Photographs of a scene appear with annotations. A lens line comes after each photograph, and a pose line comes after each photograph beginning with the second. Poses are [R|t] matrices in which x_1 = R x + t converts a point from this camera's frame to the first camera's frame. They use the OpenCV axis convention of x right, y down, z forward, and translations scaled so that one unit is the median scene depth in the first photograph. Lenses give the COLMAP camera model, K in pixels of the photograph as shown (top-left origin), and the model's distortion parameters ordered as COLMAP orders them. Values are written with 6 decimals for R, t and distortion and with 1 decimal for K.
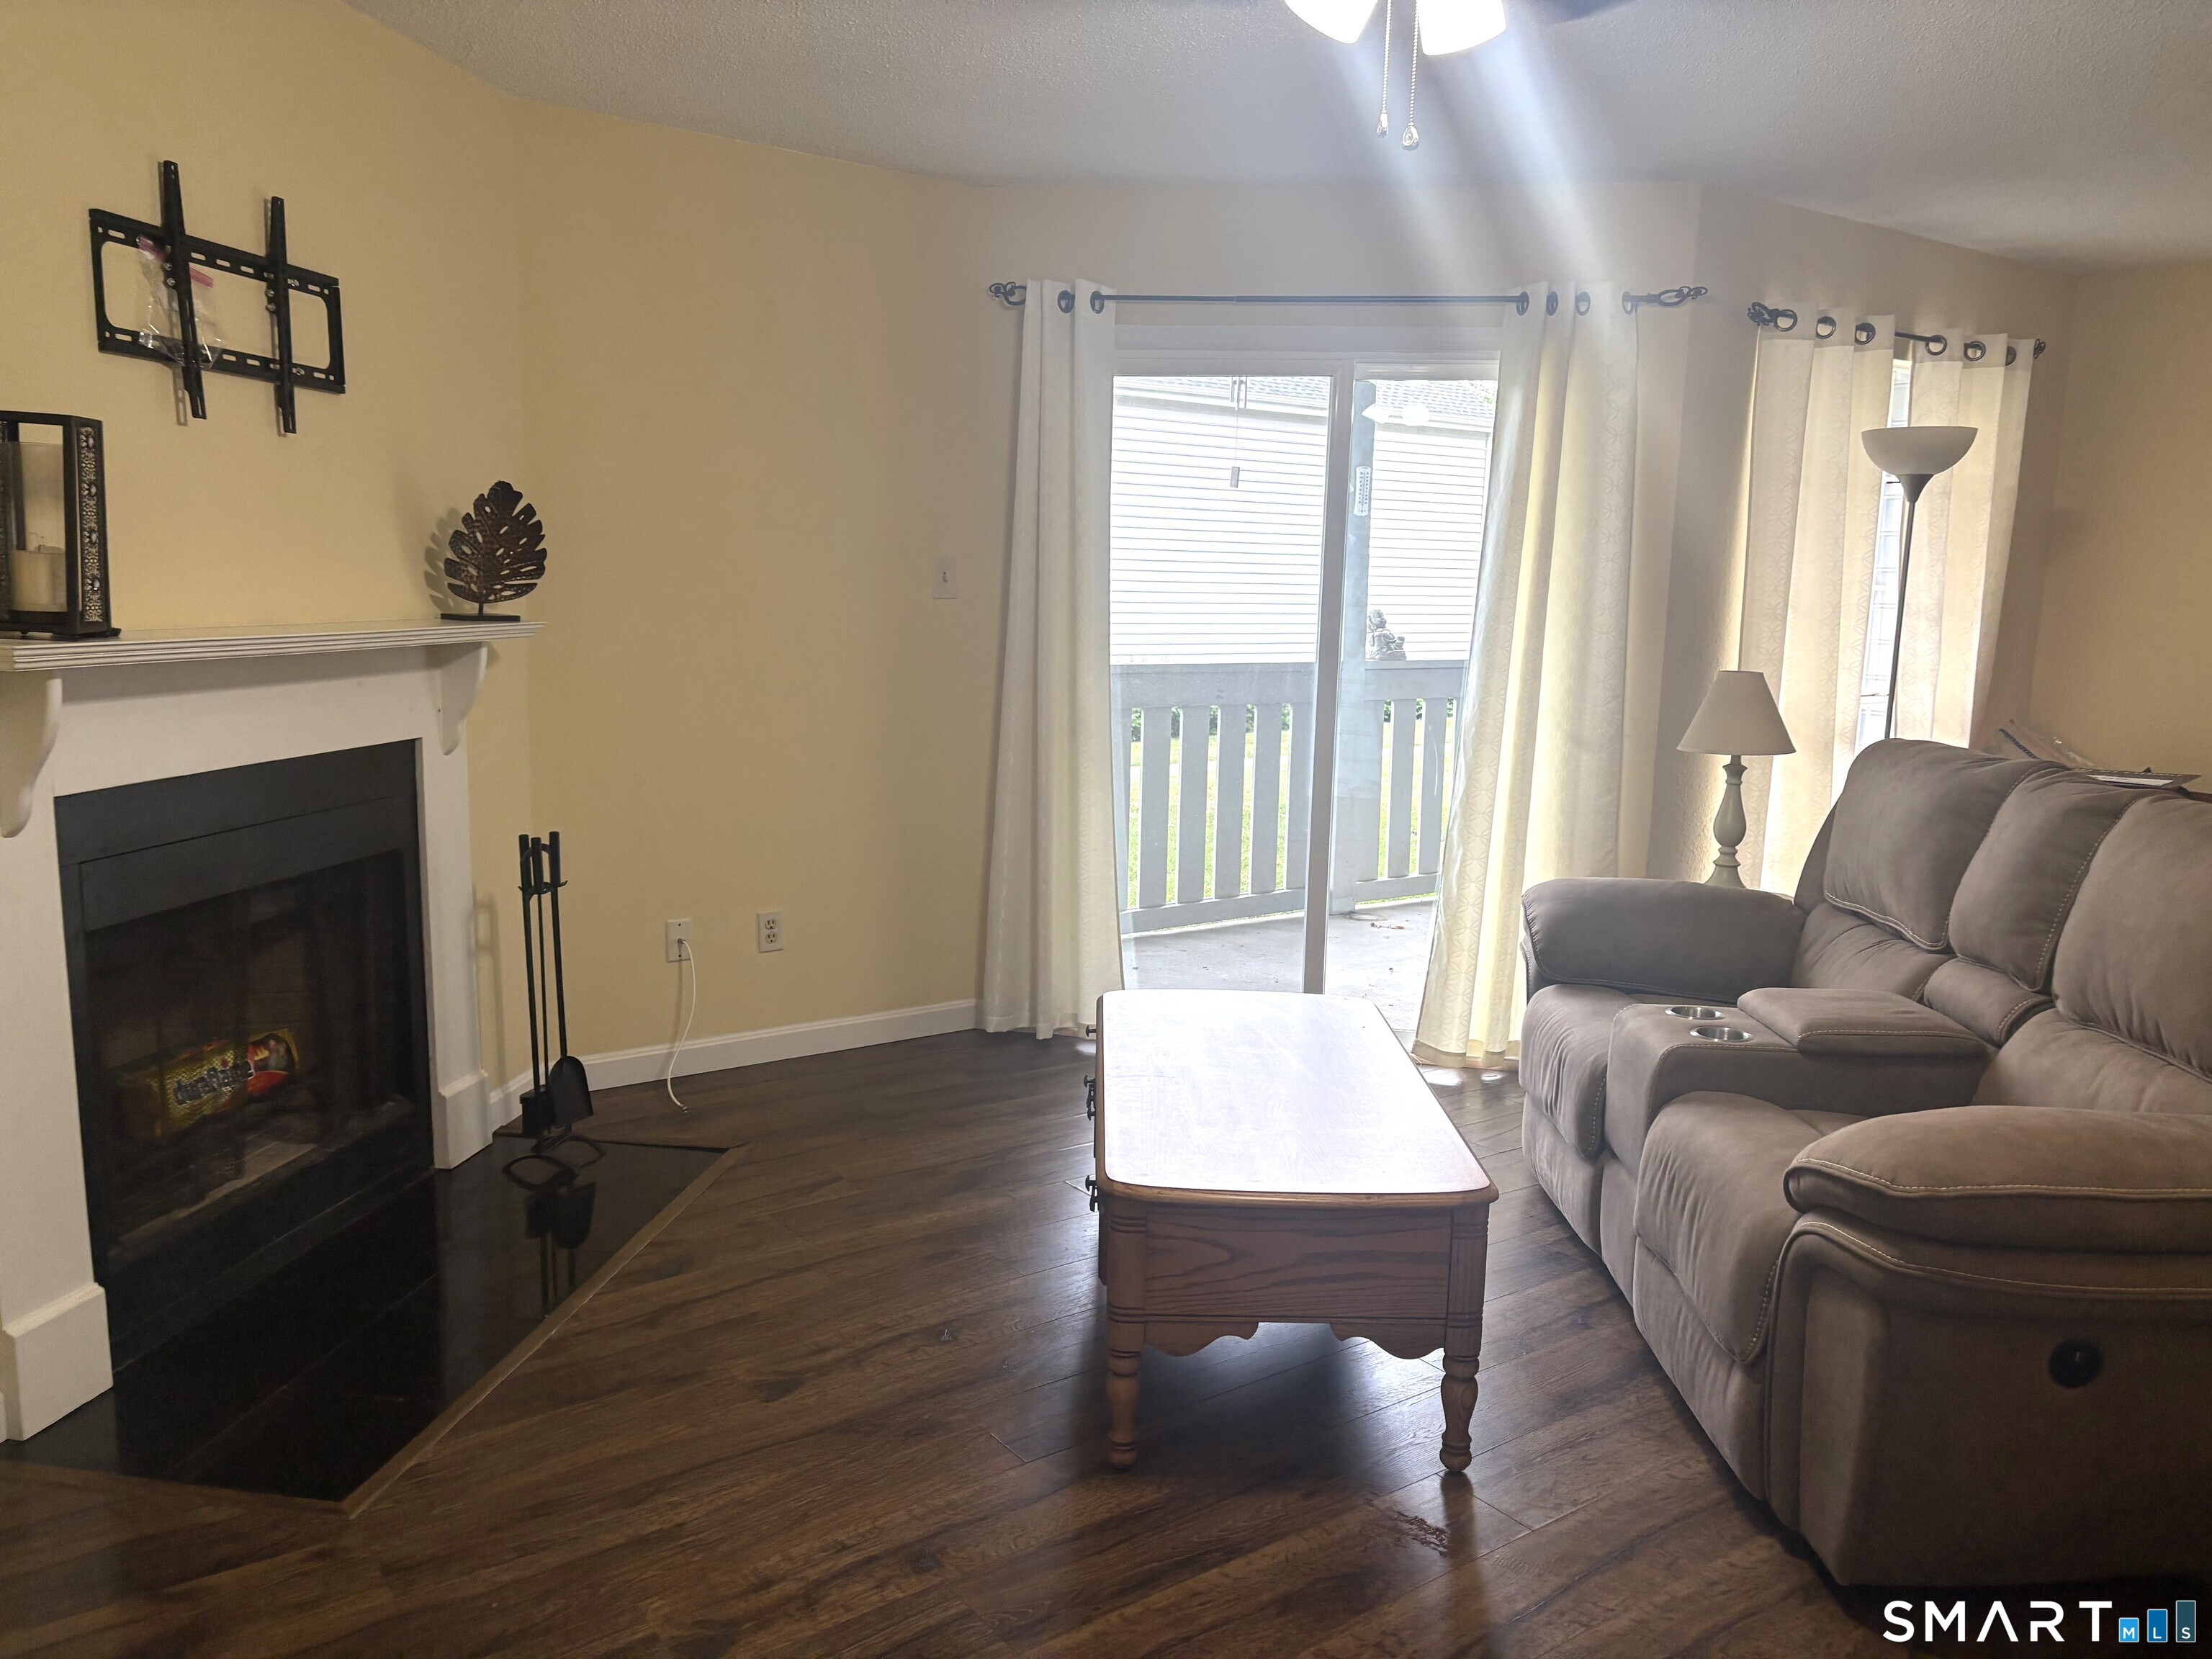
lens RADIAL K [[1670.5, 0, 1100.4], [0, 1670.5, 836.9], [0, 0, 1]] dist [0.059339, -0.063699]
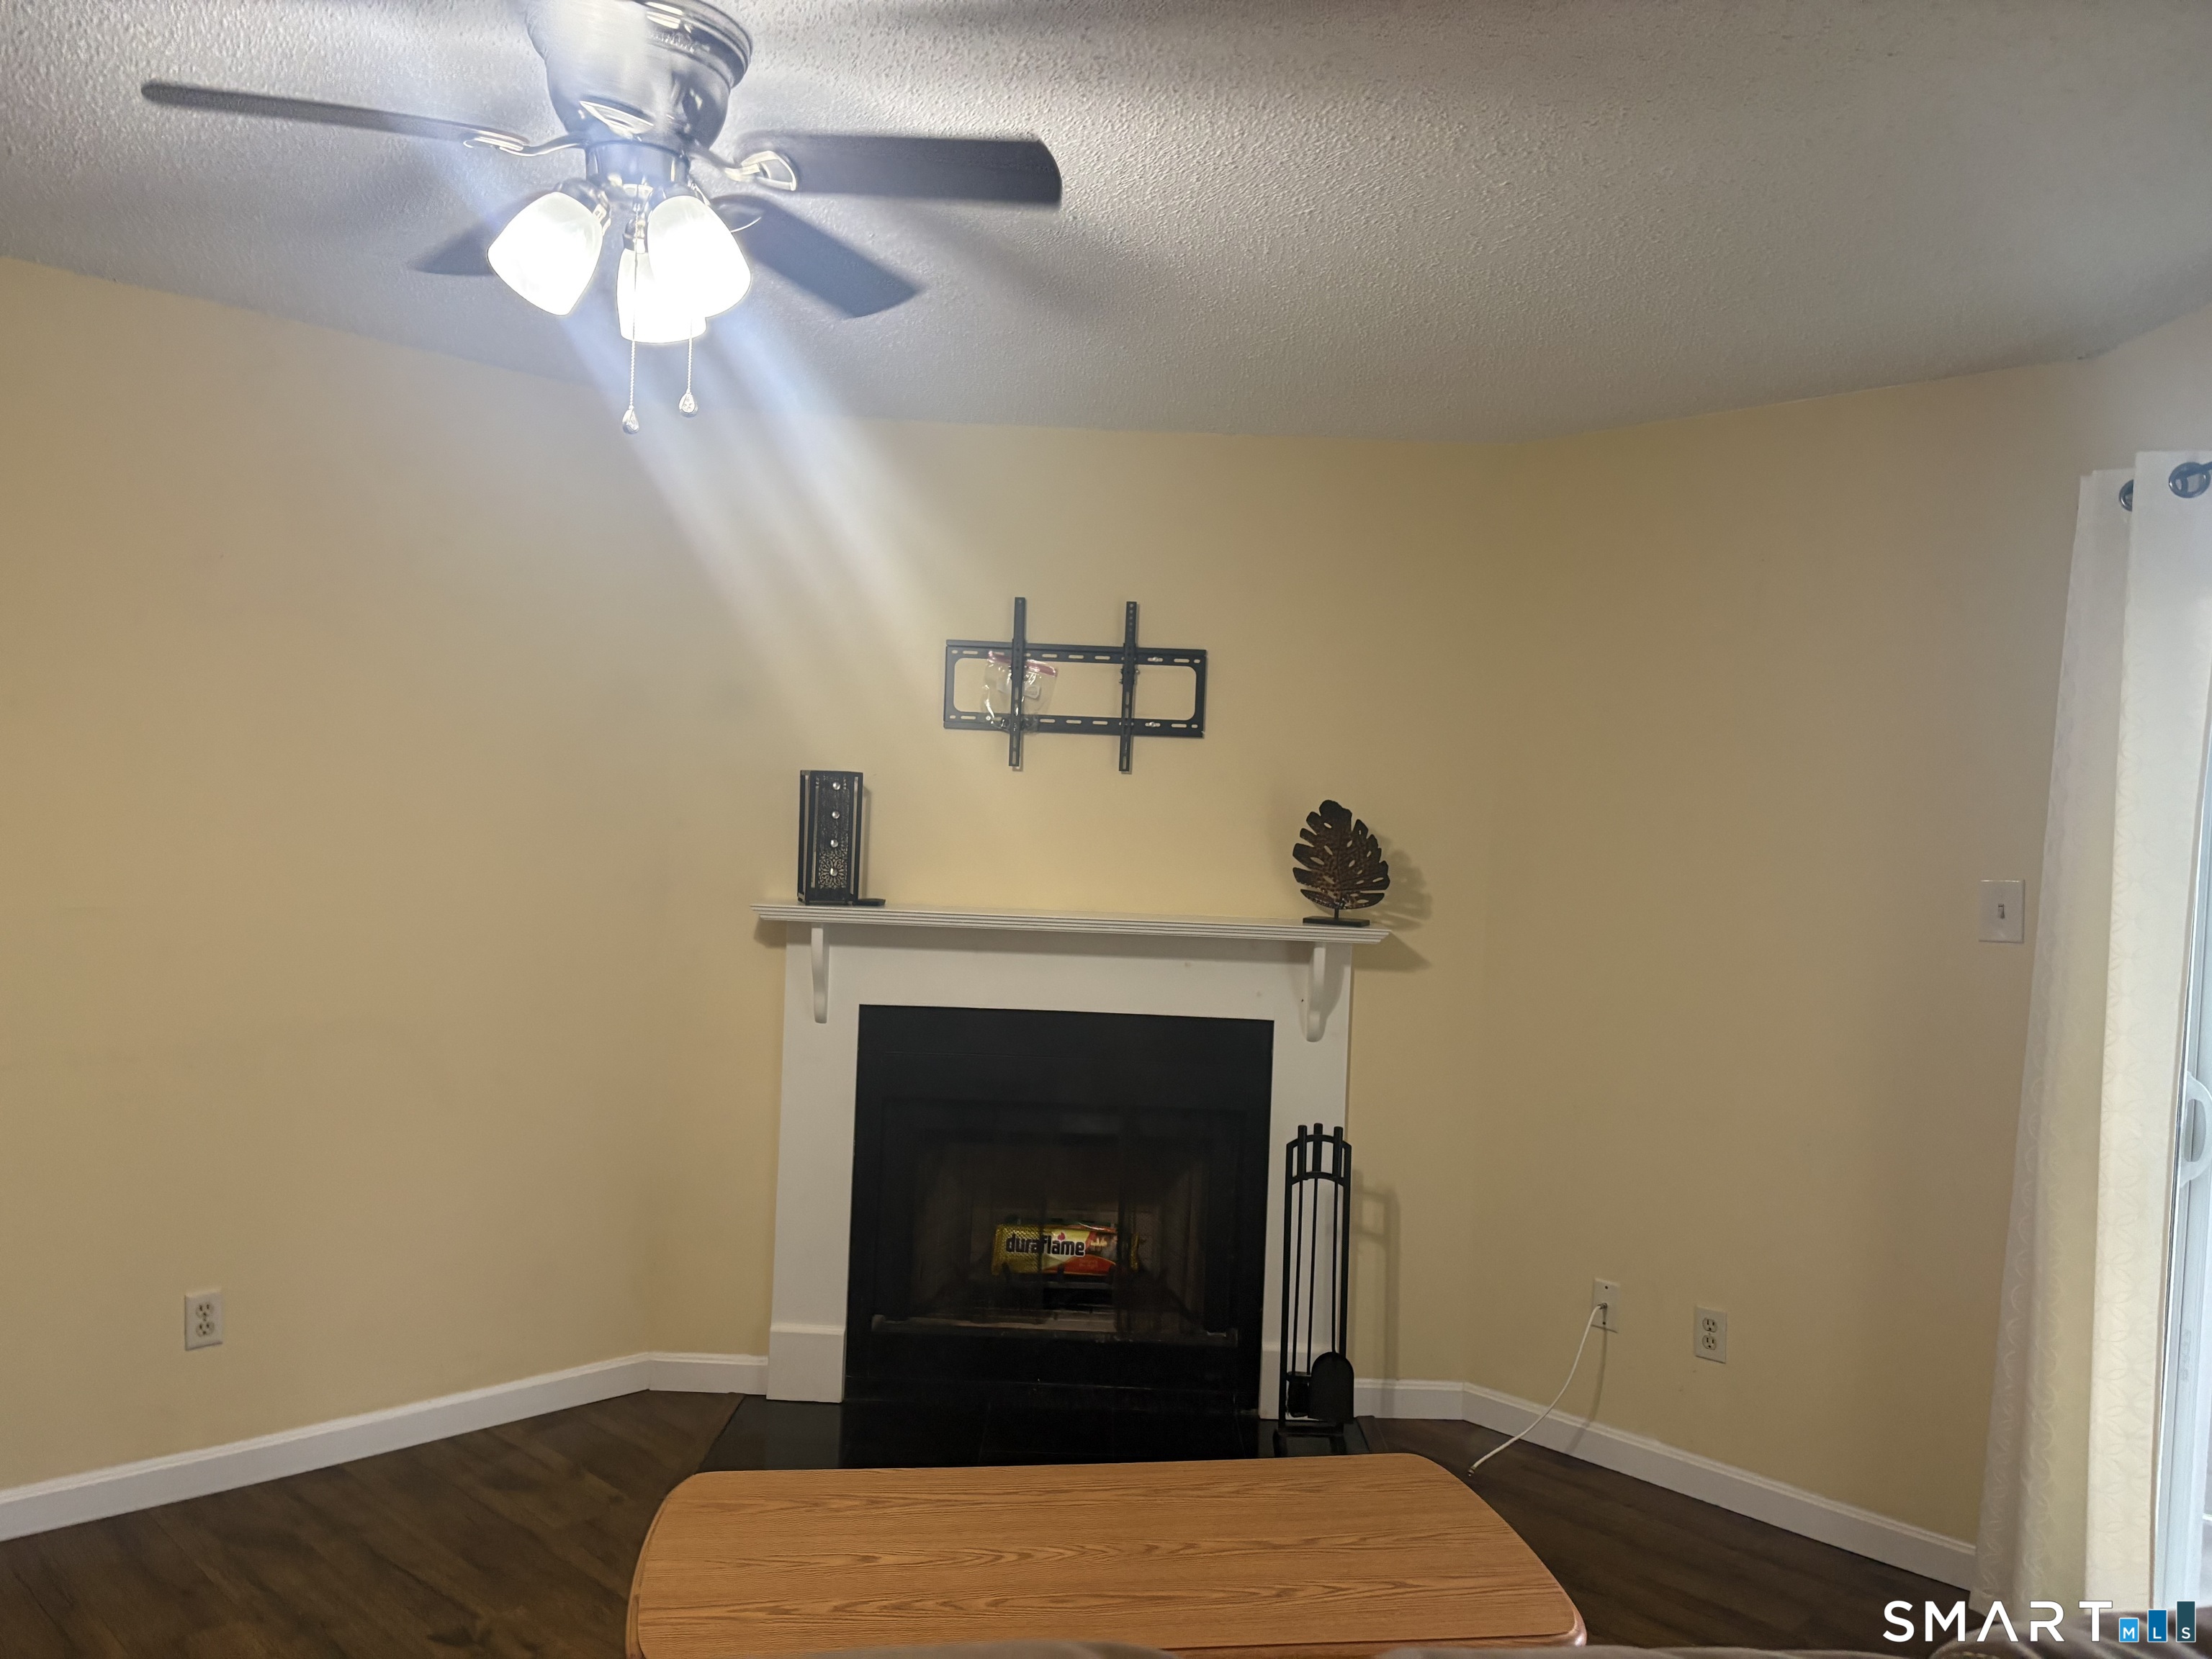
lens RADIAL K [[1670.5, 0, 1107.6], [0, 1670.5, 833.3], [0, 0, 1]] dist [0.059339, -0.063699]
pose [[0.161548, -0.011057, -0.986803, 0.817194], [-0.187653, 0.981349, -0.041717, -0.133924], [0.968859, 0.191916, 0.156460, 0.793383]]
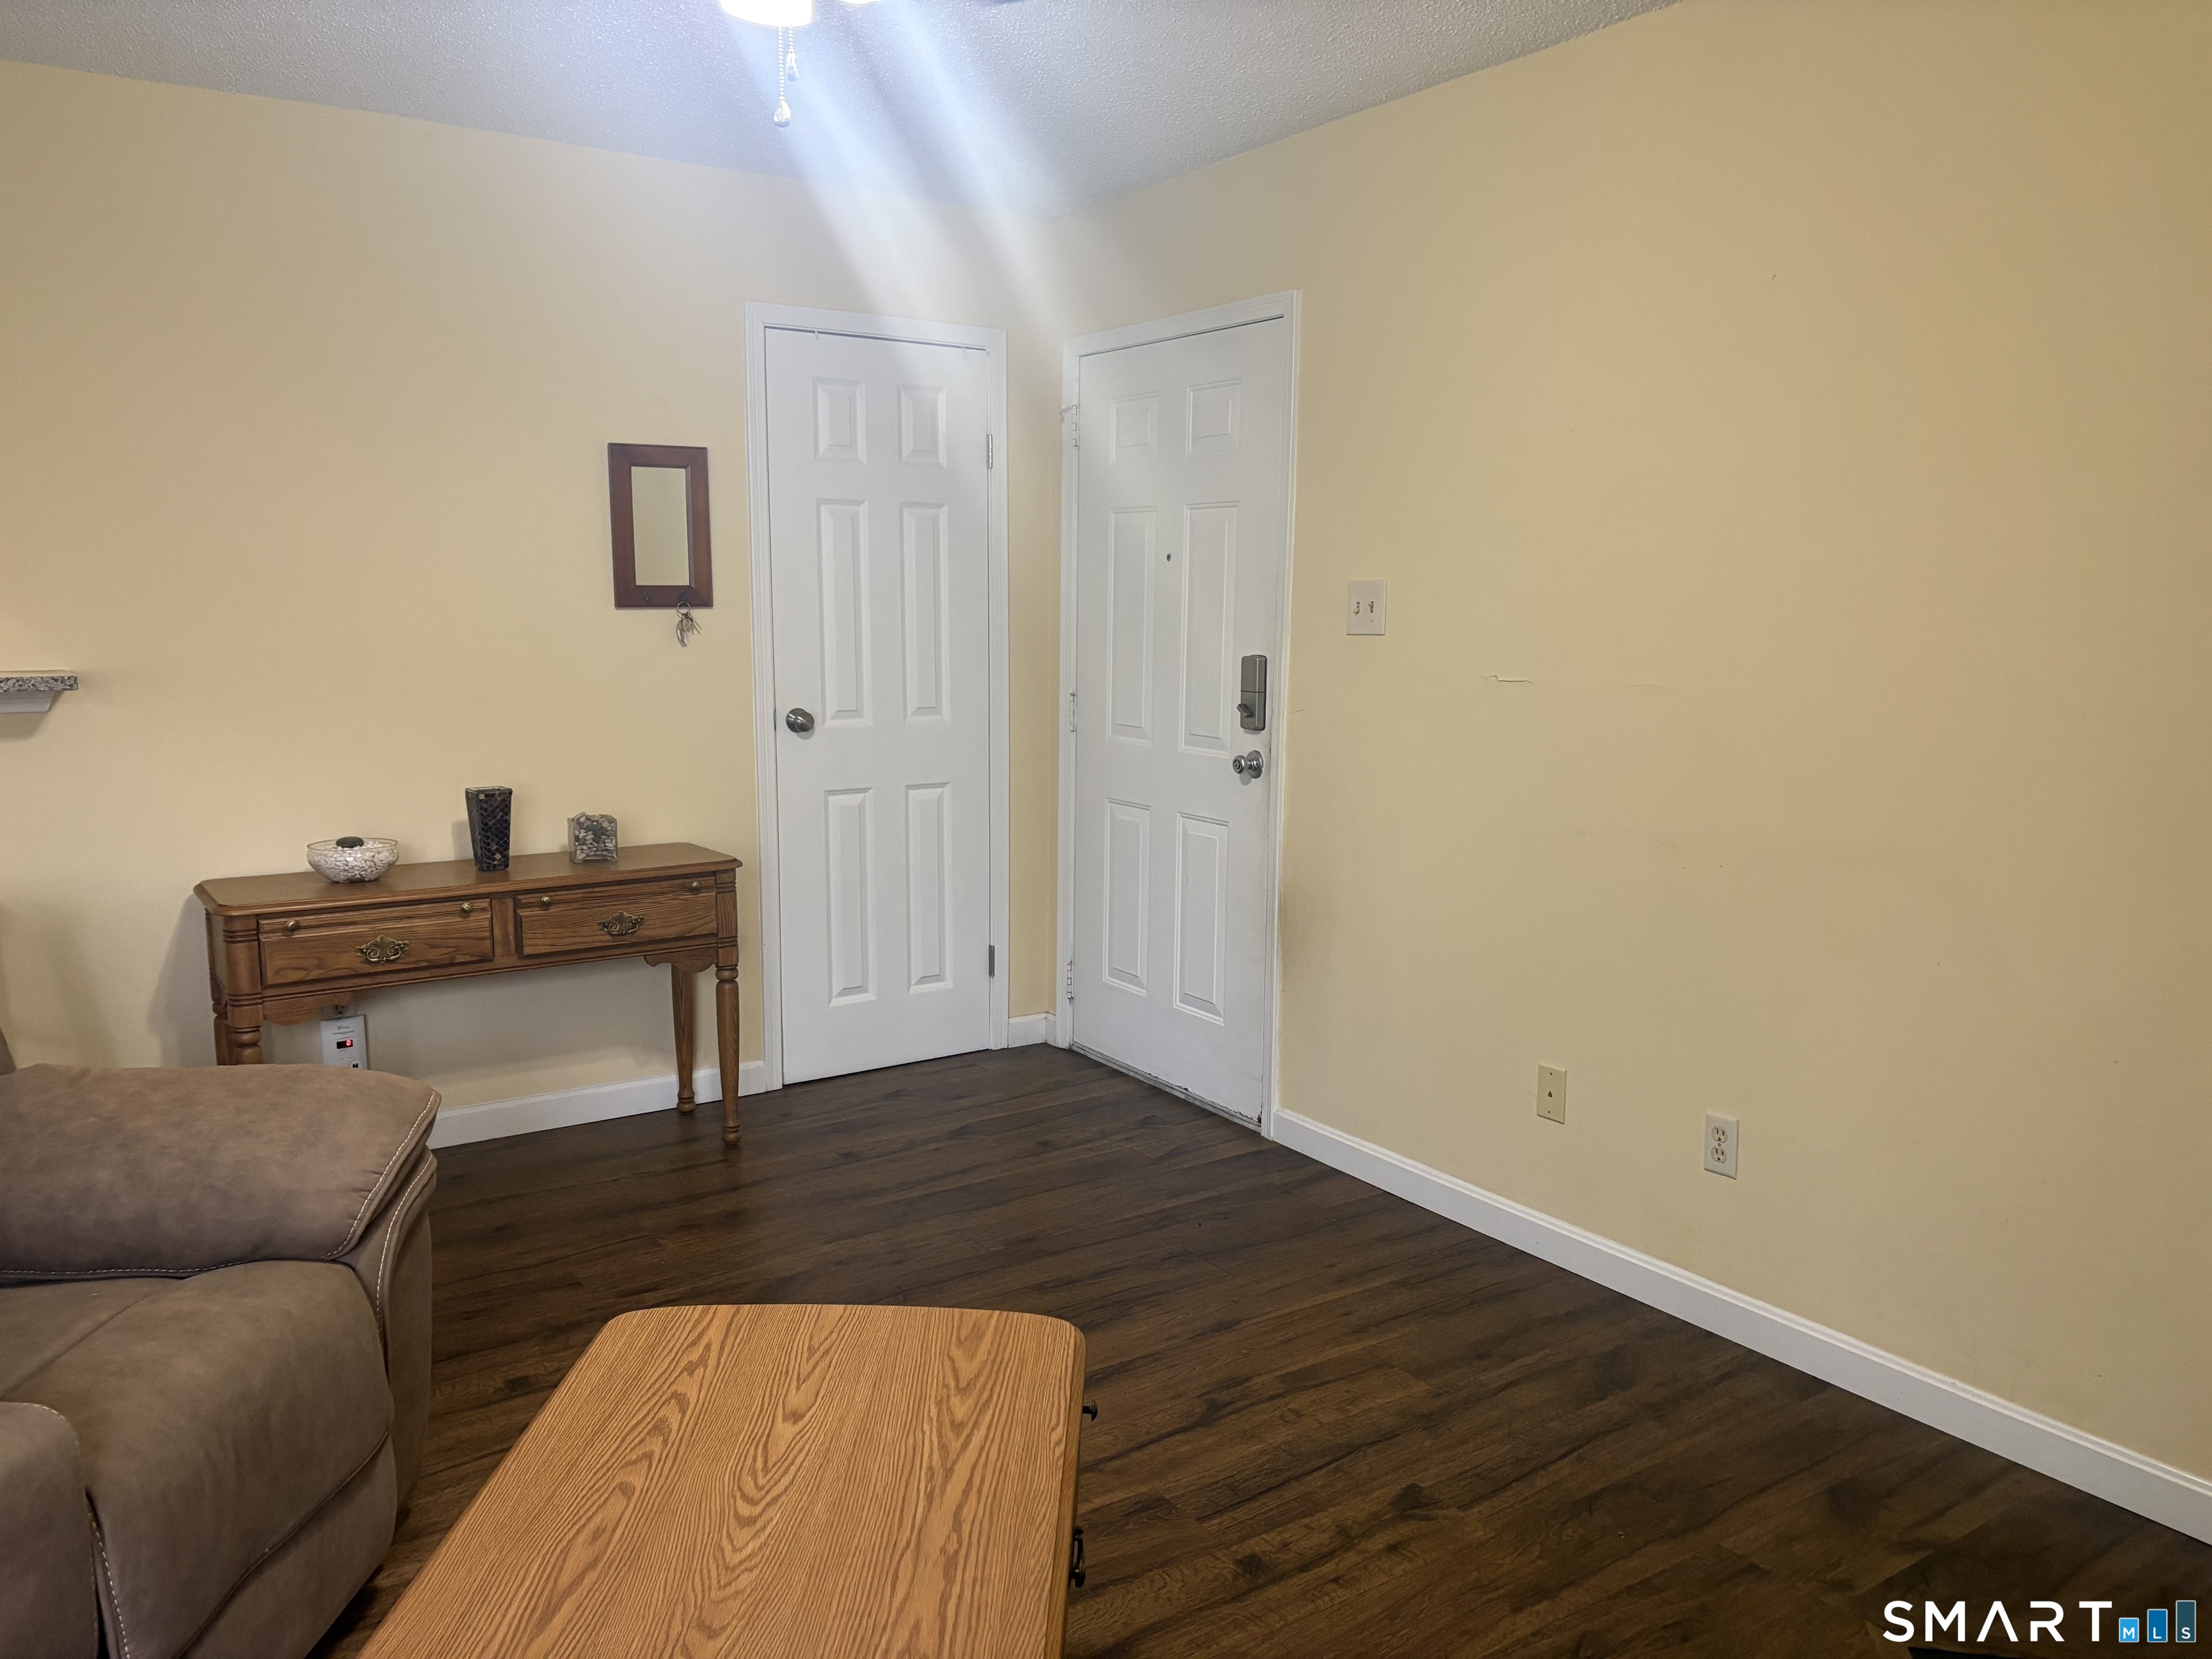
lens RADIAL K [[1670.5, 0, 1127.1], [0, 1670.5, 852.4], [0, 0, 1]] dist [0.059339, -0.063699]
pose [[-0.999044, -0.043535, 0.004066, -0.009381], [-0.040205, 0.951186, 0.305987, -0.221589], [-0.017189, 0.305531, -0.952027, 1.366535]]
